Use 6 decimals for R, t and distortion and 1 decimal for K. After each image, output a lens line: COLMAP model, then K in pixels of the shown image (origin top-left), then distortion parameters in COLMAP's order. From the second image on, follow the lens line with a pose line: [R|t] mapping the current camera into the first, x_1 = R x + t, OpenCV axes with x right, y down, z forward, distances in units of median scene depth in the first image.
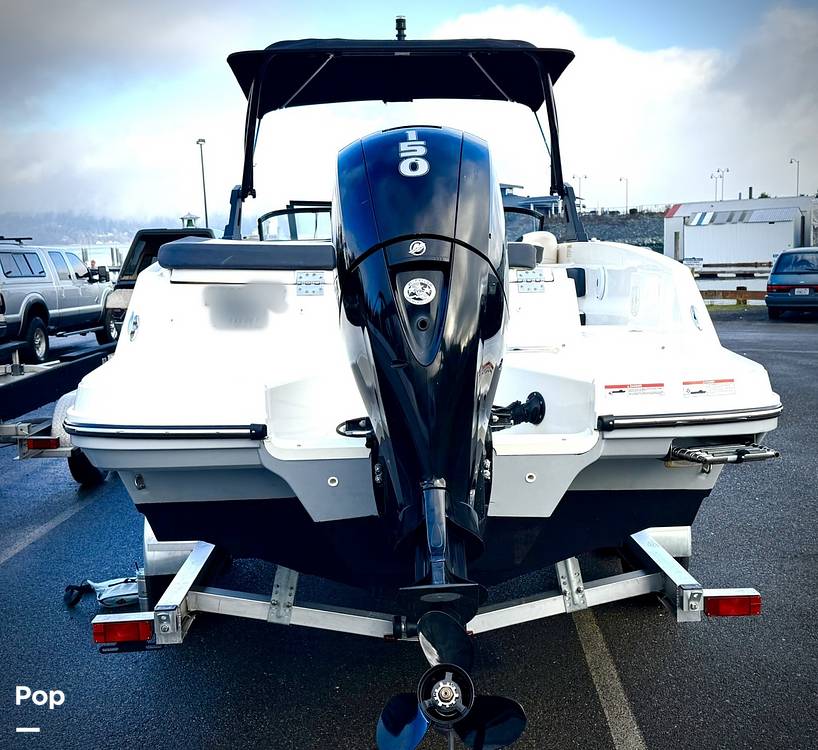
lens RADIAL K [[977.6, 0, 430.2], [0, 977.6, 400.6], [0, 0, 1]] dist [0.085356, 0.000000]
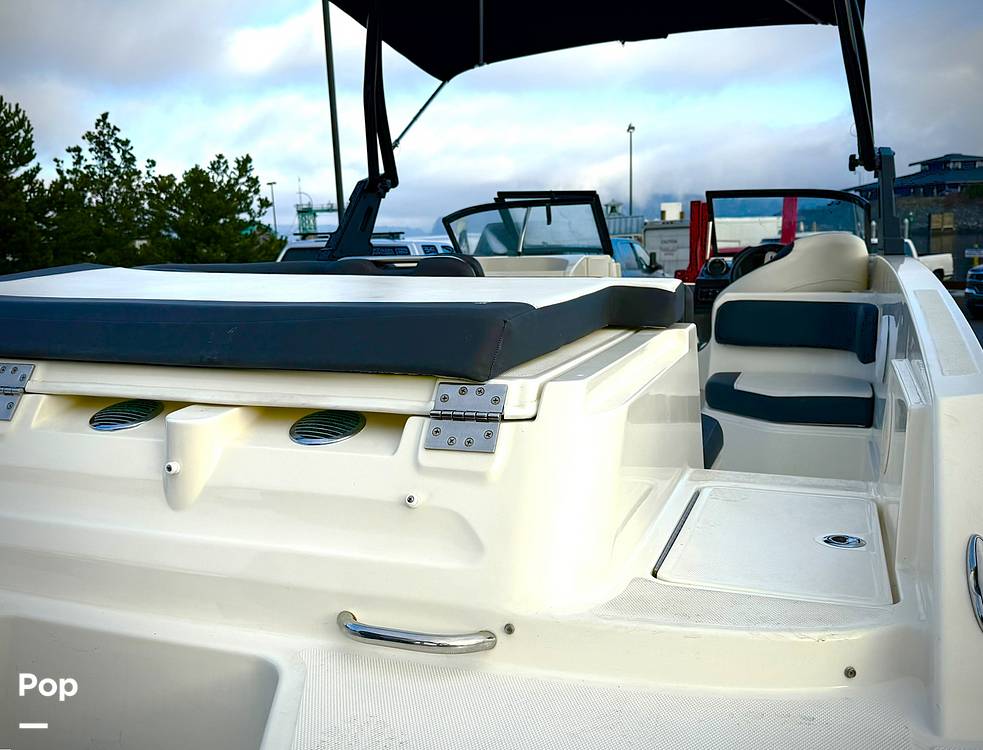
lens RADIAL K [[929.8, 0, 457.9], [0, 929.8, 381.1], [0, 0, 1]] dist [0.031652, 0.000000]
pose [[0.909286, 0.056402, -0.412332, 0.226188], [-0.053891, 0.998389, 0.017726, -0.133081], [0.412667, 0.006103, 0.910861, 0.648434]]
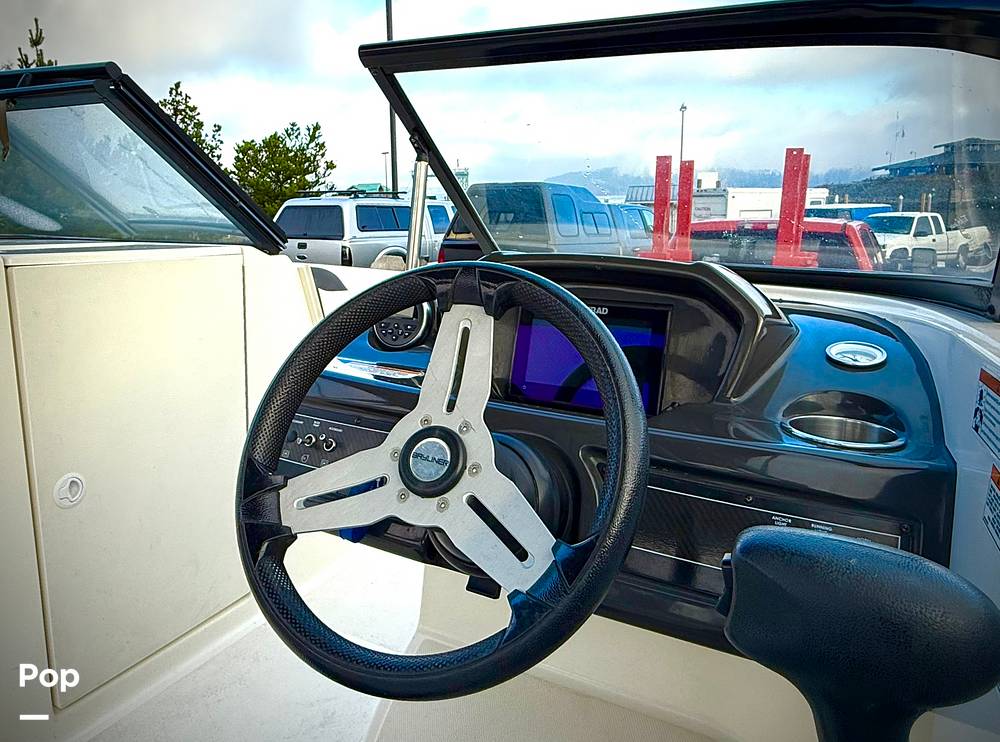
lens RADIAL K [[734.2, 0, 444.3], [0, 734.2, 334.9], [0, 0, 1]] dist [-0.028380, 0.027175]
pose [[0.845257, 0.109570, -0.523006, 0.176444], [-0.093520, 0.993979, 0.057096, -0.280161], [0.526113, 0.000651, 0.850415, 1.622865]]
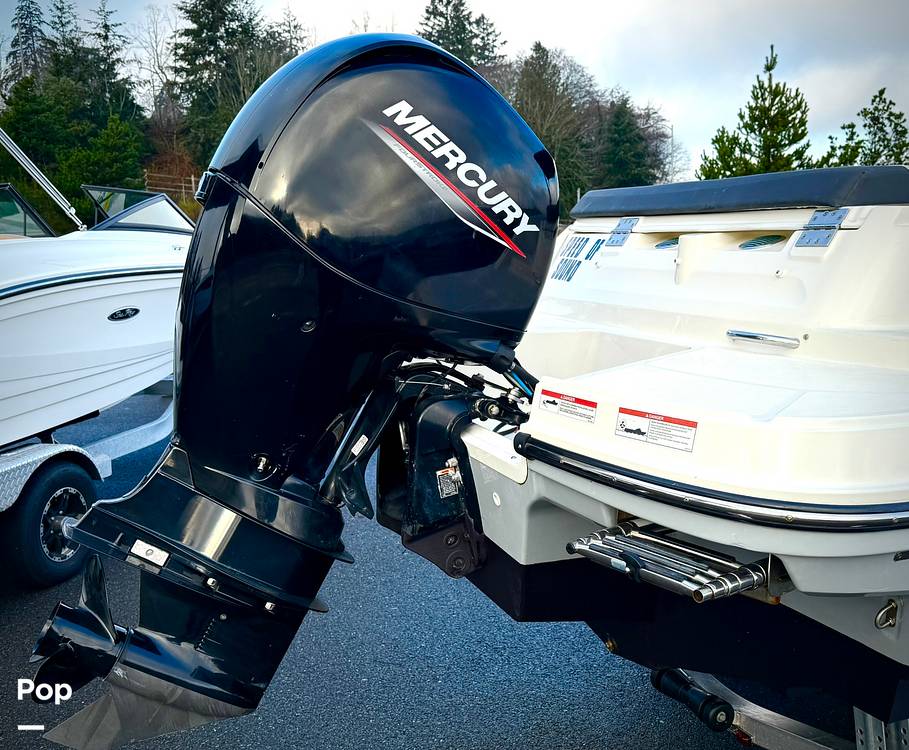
lens RADIAL K [[904.4, 0, 468.6], [0, 904.4, 370.8], [0, 0, 1]] dist [0.024210, 0.000000]
pose [[0.345960, 0.143846, -0.927157, 0.533229], [-0.125860, 0.986361, 0.106068, -0.063023], [0.929769, 0.079997, 0.359346, 0.564496]]
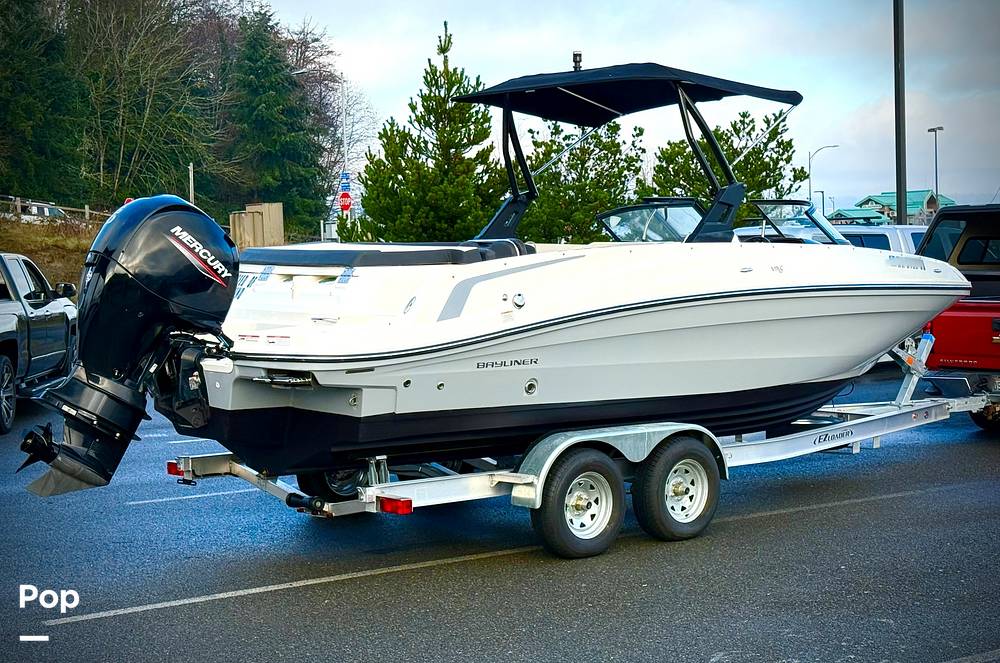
lens RADIAL K [[1641.0, 0, 500.0], [0, 1641.0, 338.6], [0, 0, 1]] dist [0.161304, 0.000000]
pose [[0.612710, 0.054885, -0.788400, 2.104497], [-0.115418, 0.993104, -0.020562, -0.001362], [0.781835, 0.103594, 0.614819, -0.331658]]
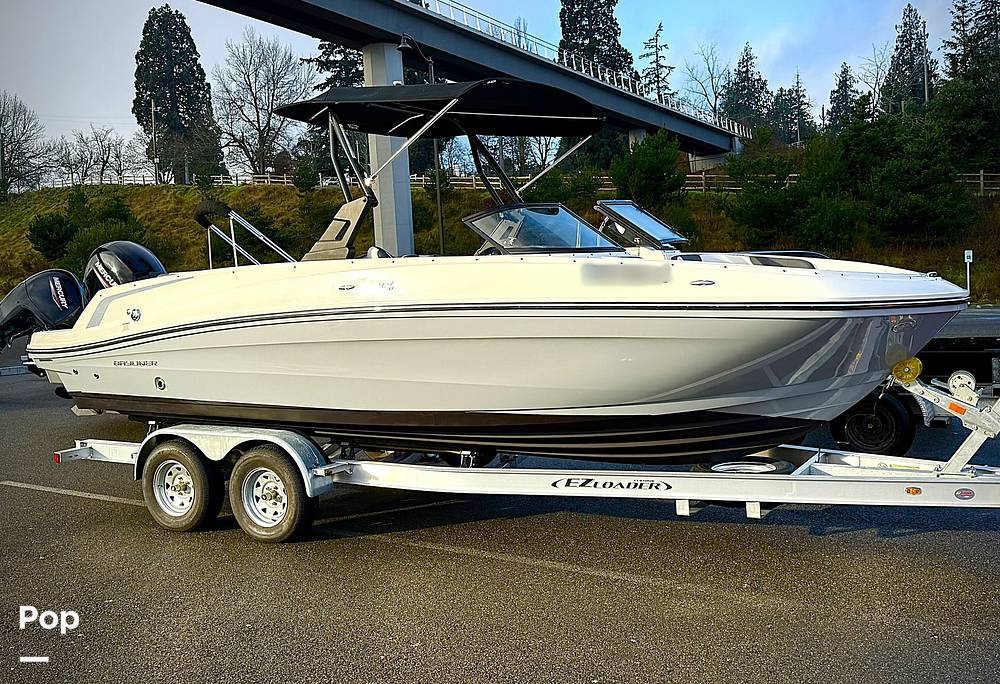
lens RADIAL K [[969.5, 0, 507.6], [0, 969.5, 337.1], [0, 0, 1]] dist [0.042458, 0.000000]
pose [[-0.538698, 0.098868, -0.836678, 1.370337], [-0.067508, 0.984832, 0.159840, -0.387325], [0.839790, 0.142588, -0.523852, 2.588813]]
